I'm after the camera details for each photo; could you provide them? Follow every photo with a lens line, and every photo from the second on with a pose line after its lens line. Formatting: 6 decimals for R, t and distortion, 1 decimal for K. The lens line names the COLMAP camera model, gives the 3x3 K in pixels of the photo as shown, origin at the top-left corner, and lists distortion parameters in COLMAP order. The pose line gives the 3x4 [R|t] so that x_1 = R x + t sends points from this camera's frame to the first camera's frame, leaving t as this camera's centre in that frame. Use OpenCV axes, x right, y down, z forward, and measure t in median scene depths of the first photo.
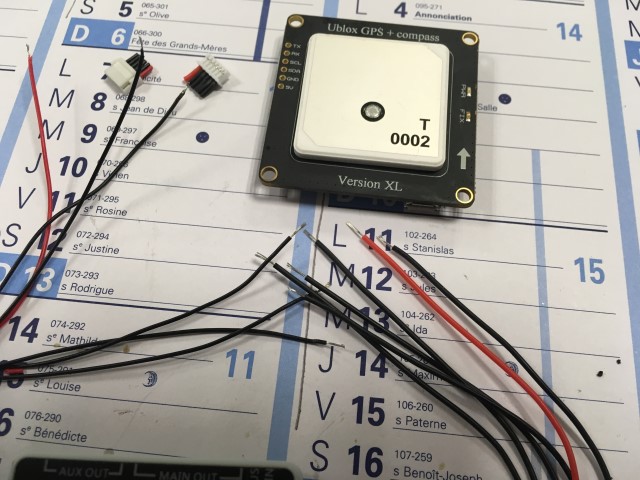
lens RADIAL K [[564.8, 0, 318.6], [0, 564.8, 242.4], [0, 0, 1]] dist [0.034993, -0.084159]
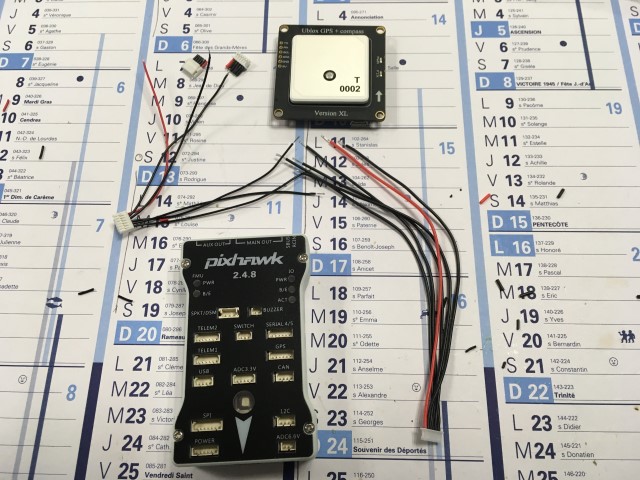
lens RADIAL K [[564.8, 0, 324.5], [0, 564.8, 239.0], [0, 0, 1]] dist [0.034993, -0.084159]
pose [[0.995717, -0.091884, 0.010218, 0.008789], [0.091271, 0.994588, 0.049642, 0.220368], [-0.014724, -0.048497, 0.998715, -0.931397]]
